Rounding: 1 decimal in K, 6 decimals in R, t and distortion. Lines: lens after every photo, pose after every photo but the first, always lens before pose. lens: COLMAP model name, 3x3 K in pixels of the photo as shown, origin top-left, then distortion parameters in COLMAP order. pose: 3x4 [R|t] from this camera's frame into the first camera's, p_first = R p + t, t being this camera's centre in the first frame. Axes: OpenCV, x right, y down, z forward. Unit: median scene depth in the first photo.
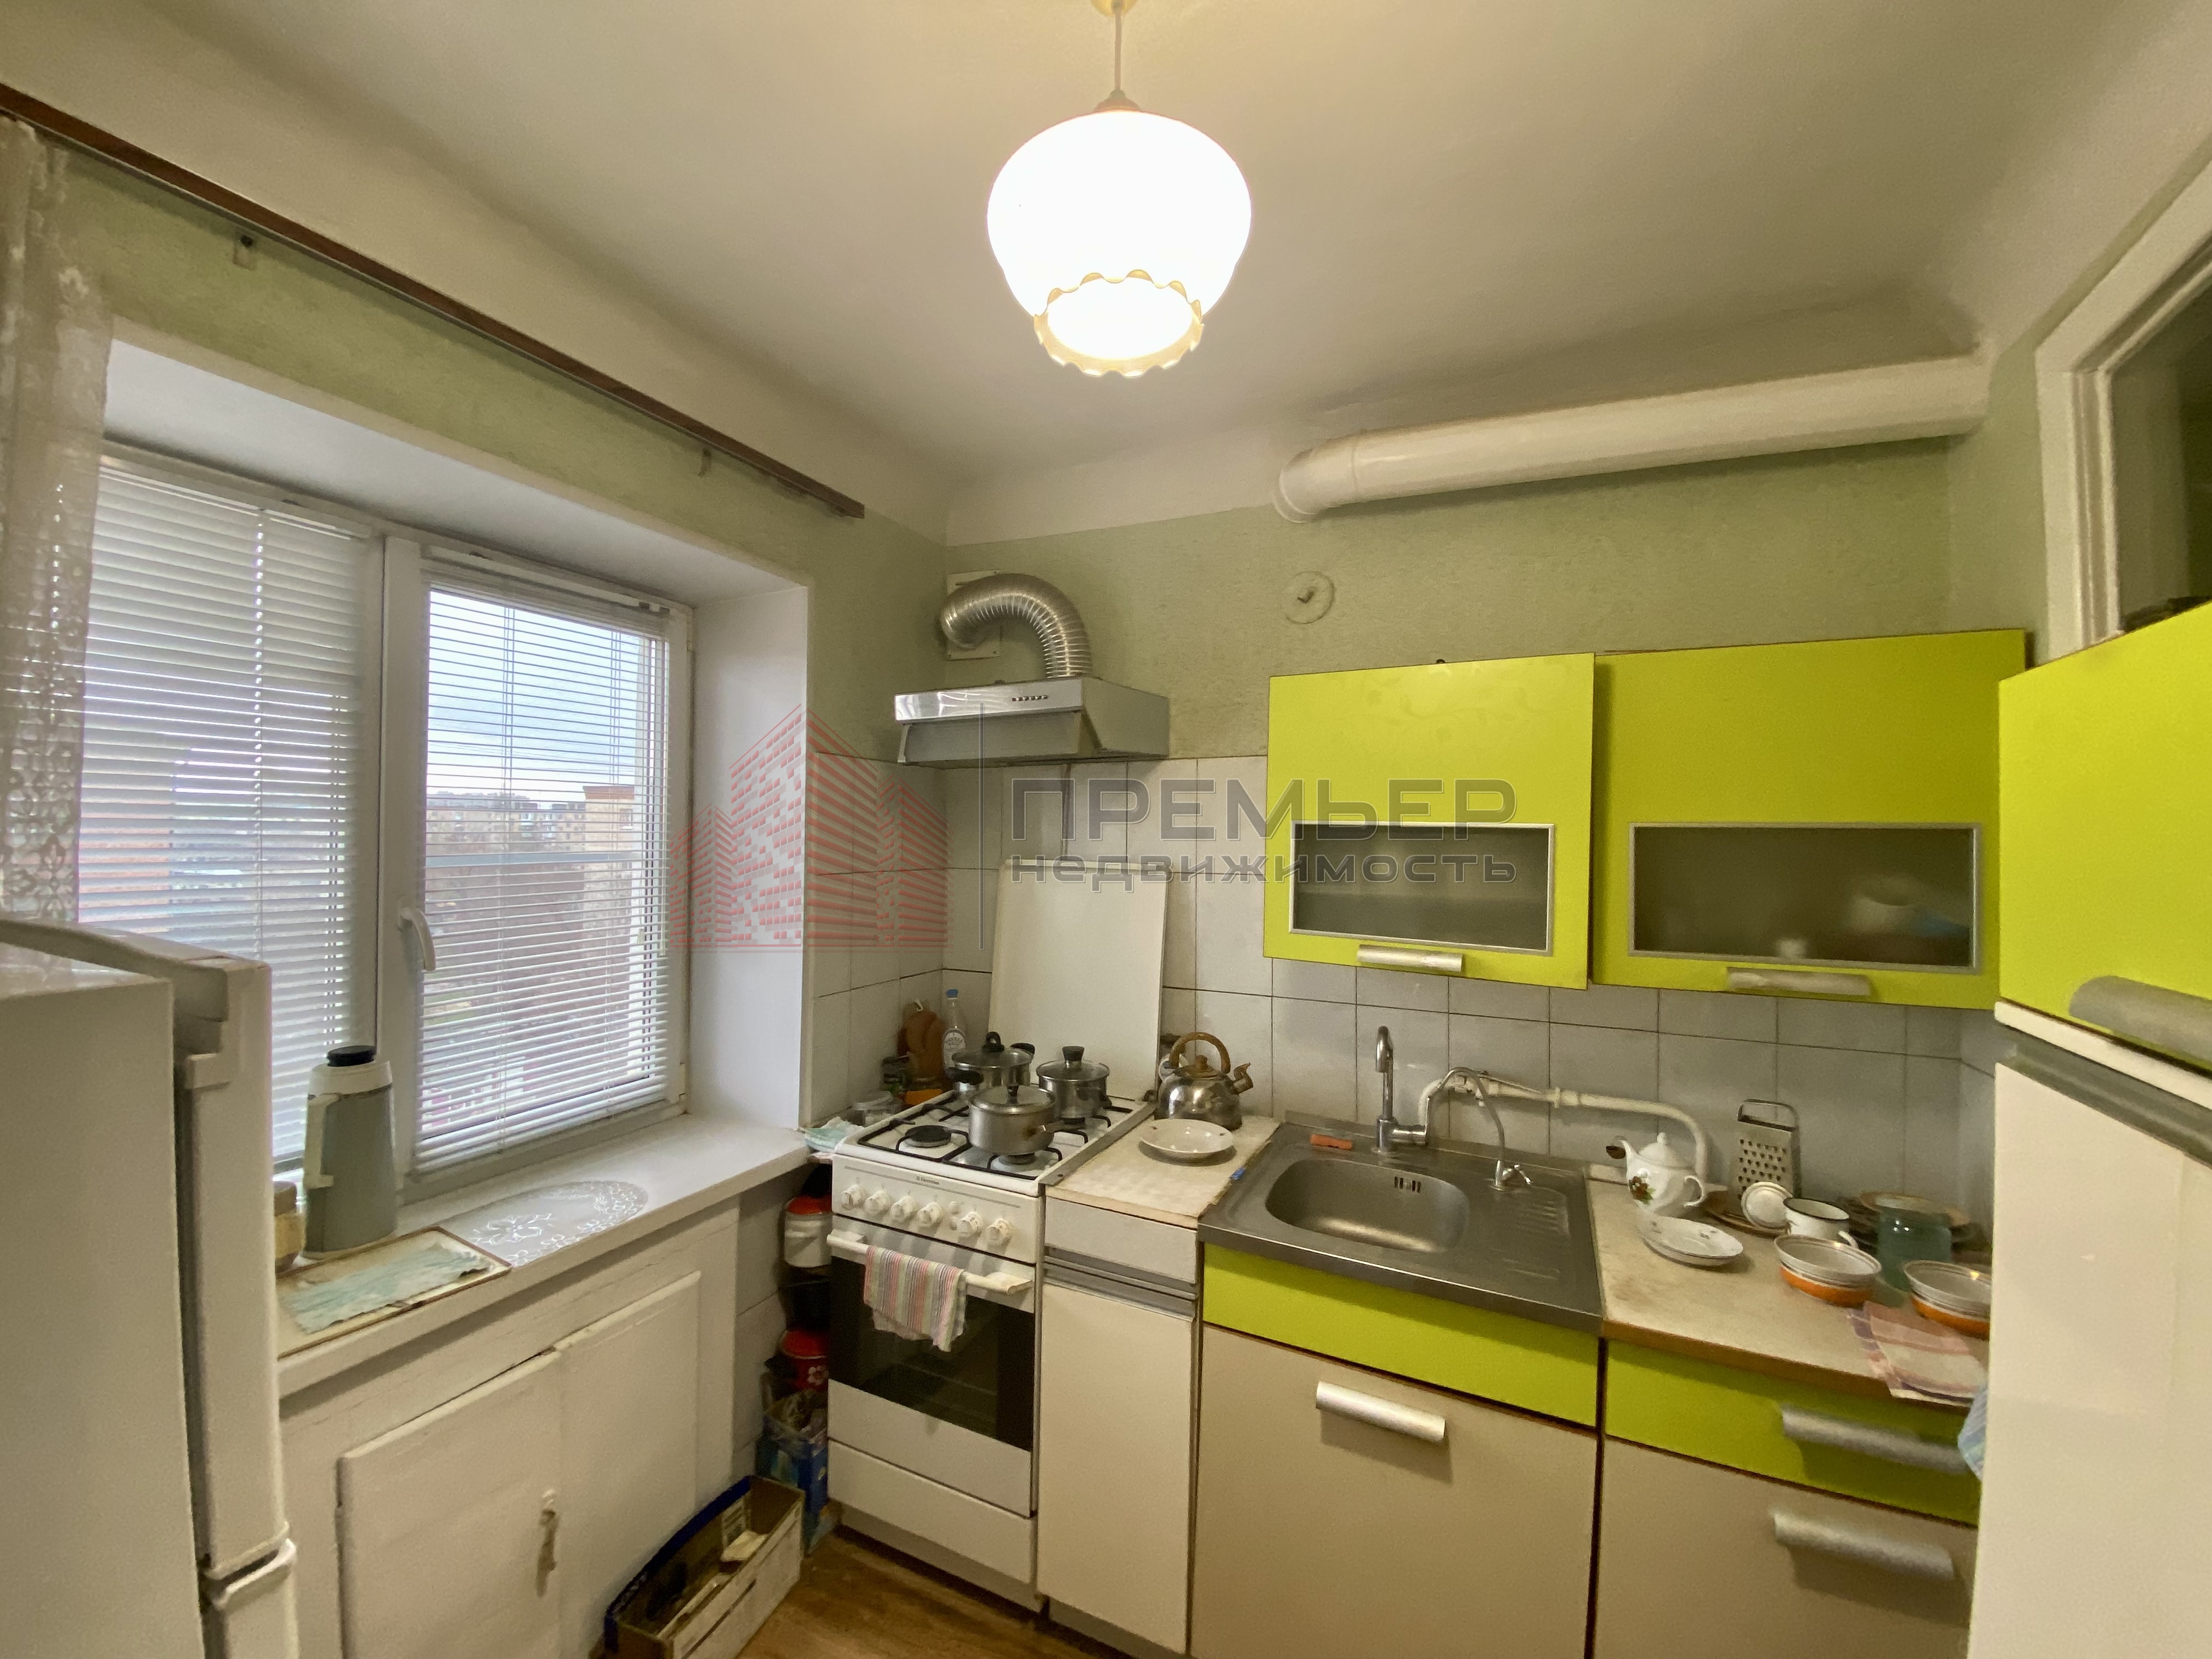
lens RADIAL K [[892.3, 0, 1098.3], [0, 892.3, 825.1], [0, 0, 1]] dist [0.014229, -0.017040]
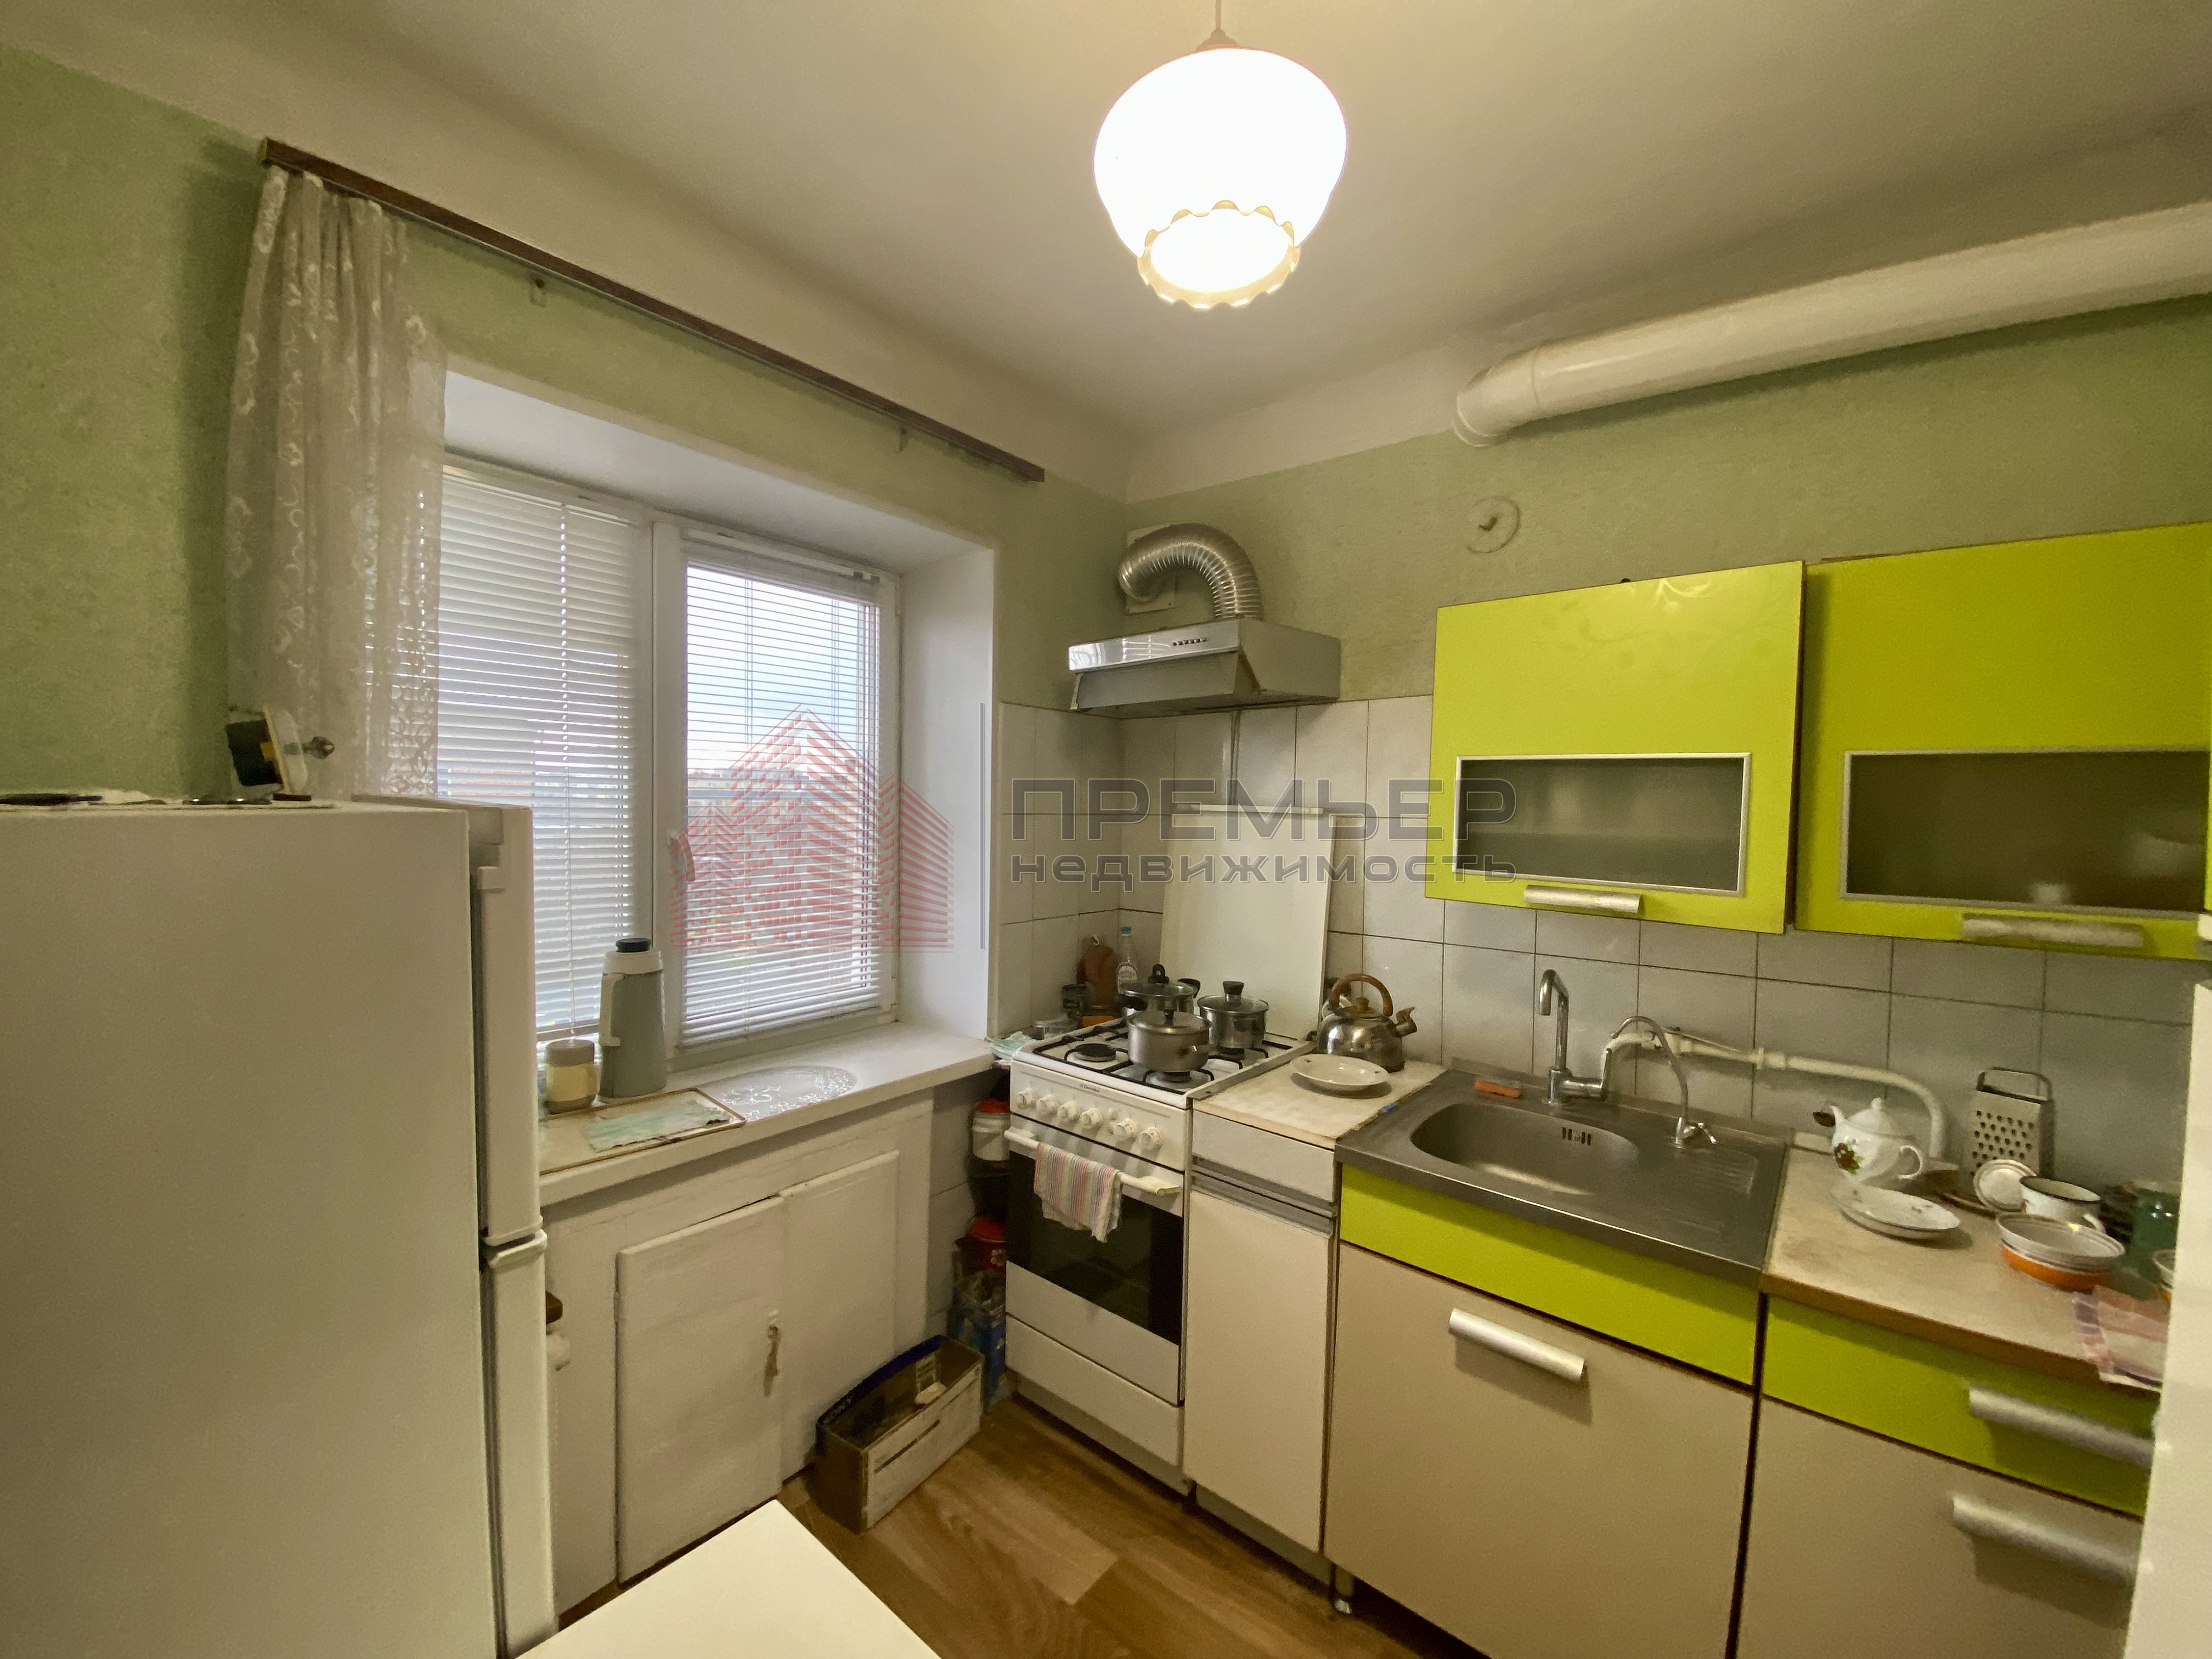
lens RADIAL K [[892.3, 0, 1098.3], [0, 892.3, 825.1], [0, 0, 1]] dist [0.014229, -0.017040]
pose [[0.970377, 0.011633, -0.241315, 0.080427], [-0.003622, 0.999428, 0.033614, 0.041071], [0.241569, -0.031744, 0.969864, -0.042497]]
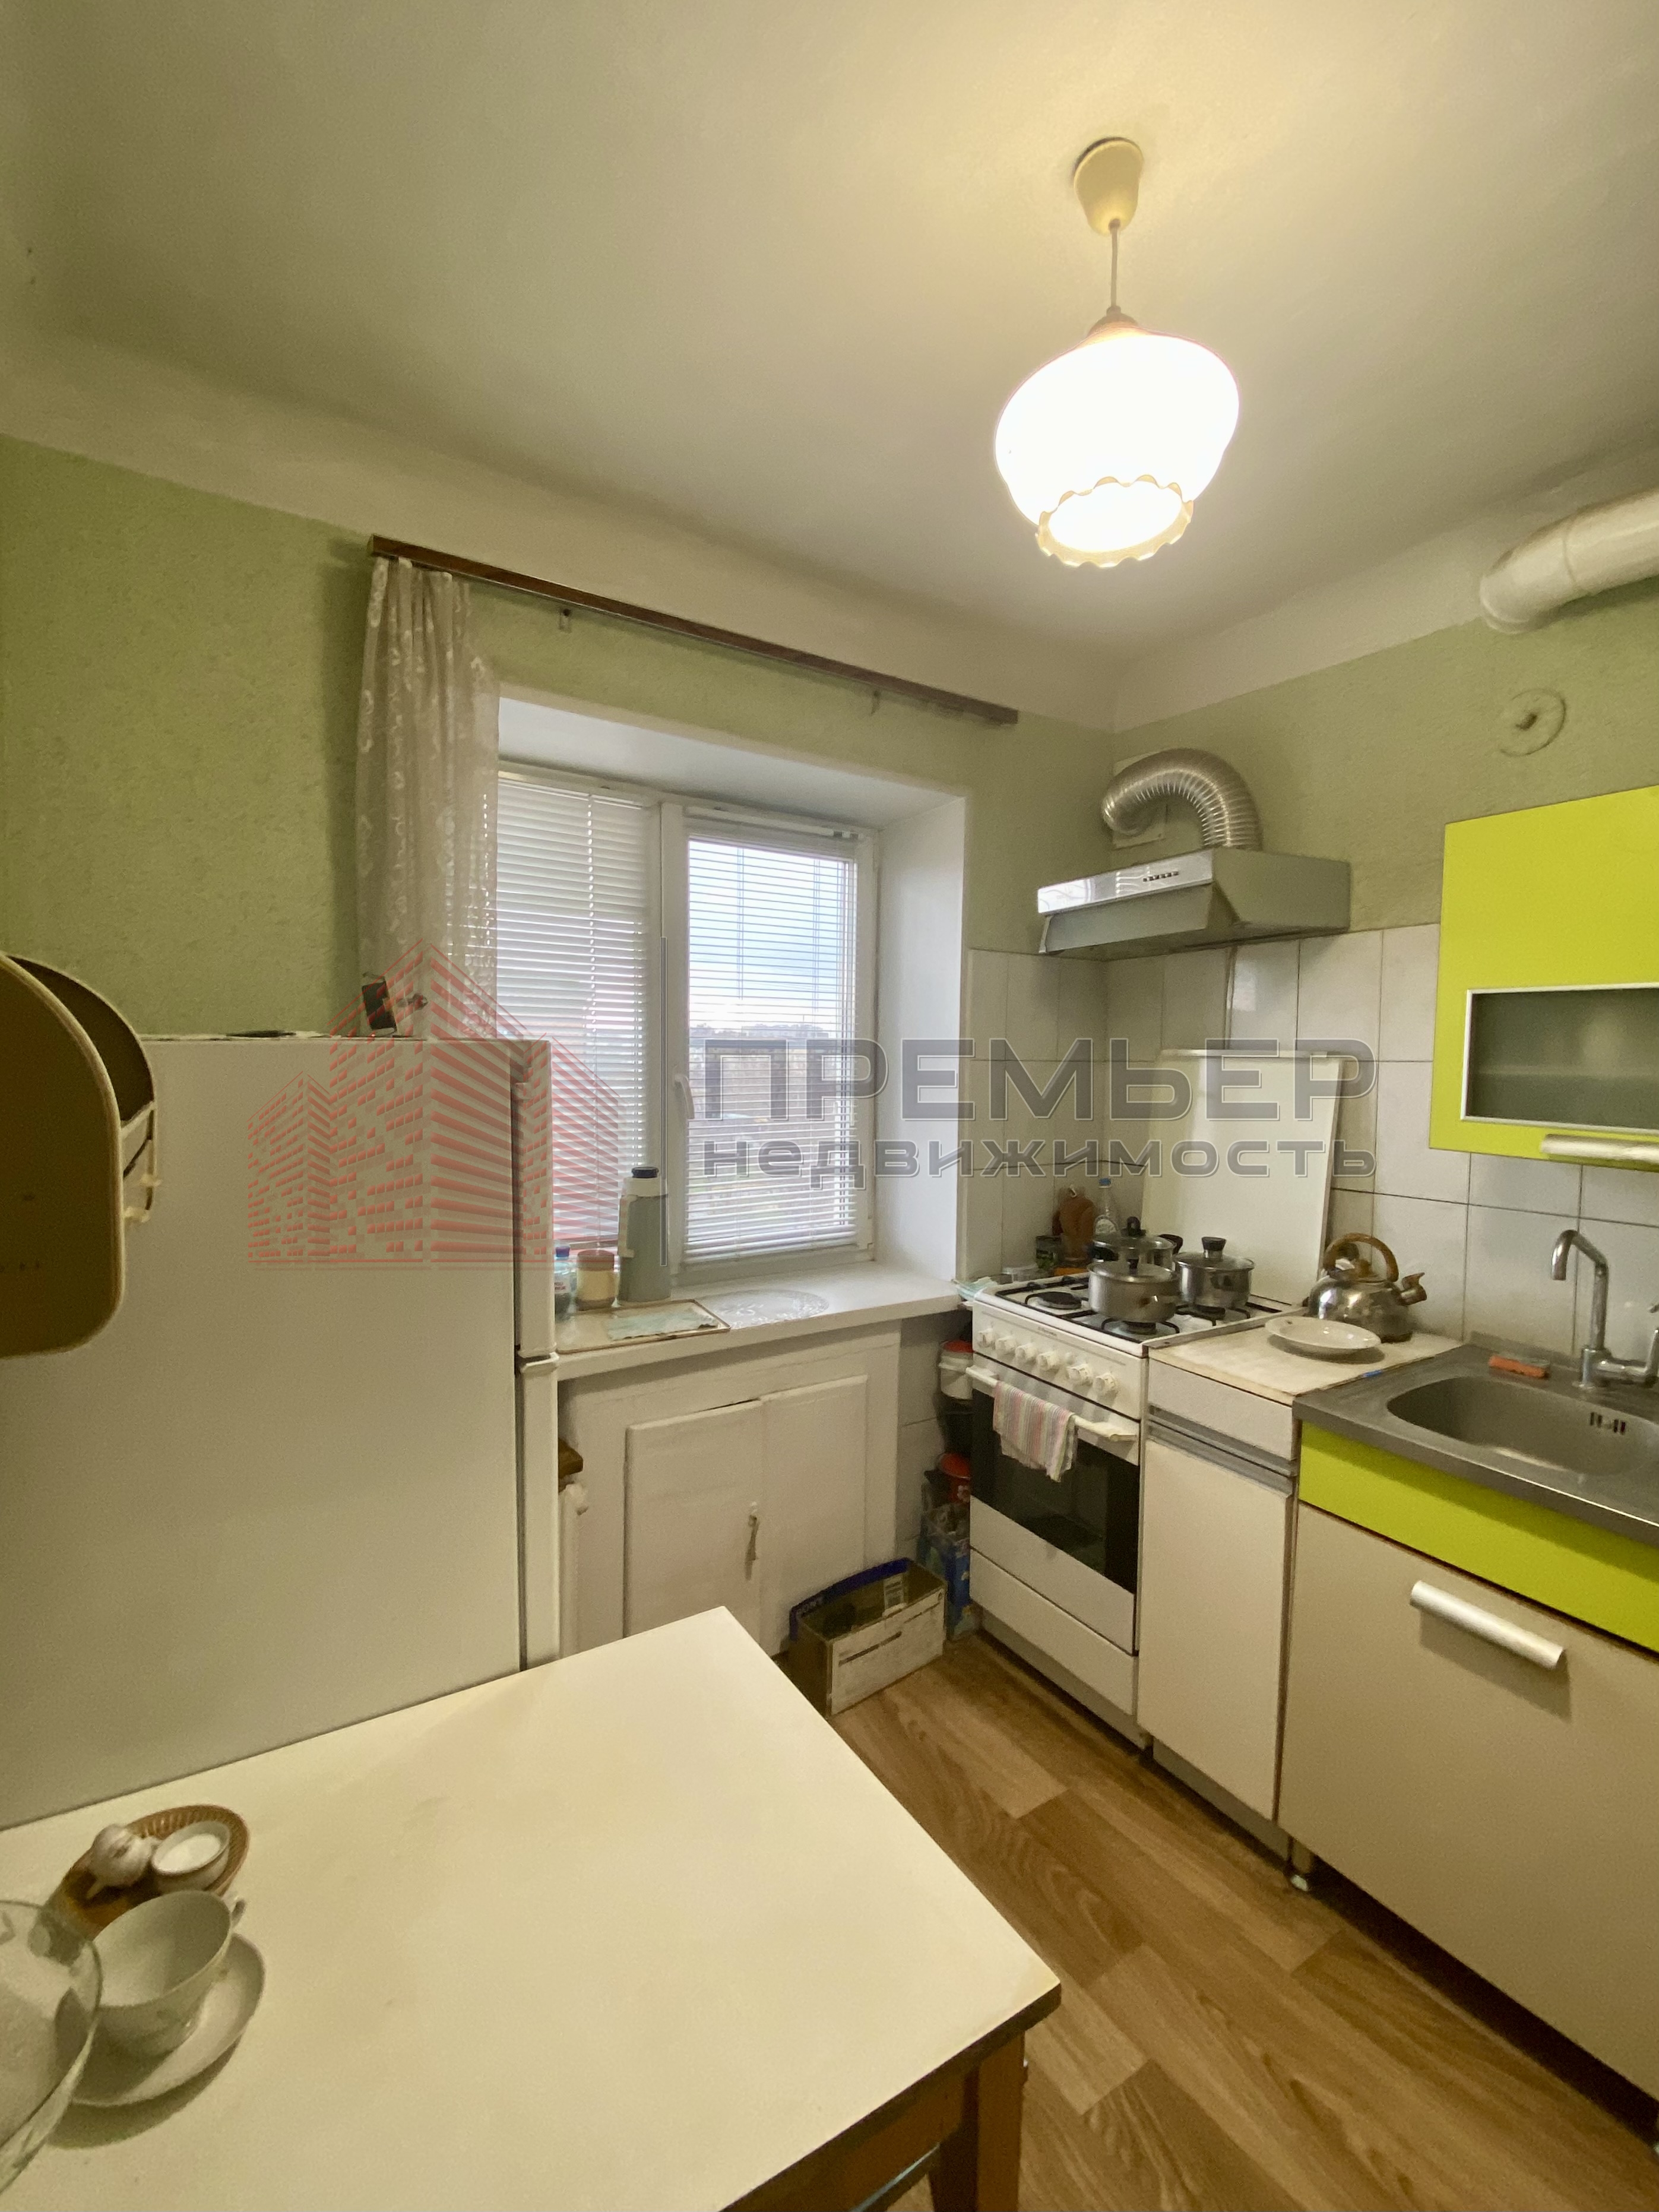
lens RADIAL K [[961.7, 0, 835.0], [0, 961.7, 1099.0], [0, 0, 1]] dist [0.011693, -0.015960]
pose [[0.852618, 0.022373, -0.522055, 0.201533], [0.003421, 0.998822, 0.048393, 0.056810], [0.522523, -0.043047, 0.851538, -0.130125]]
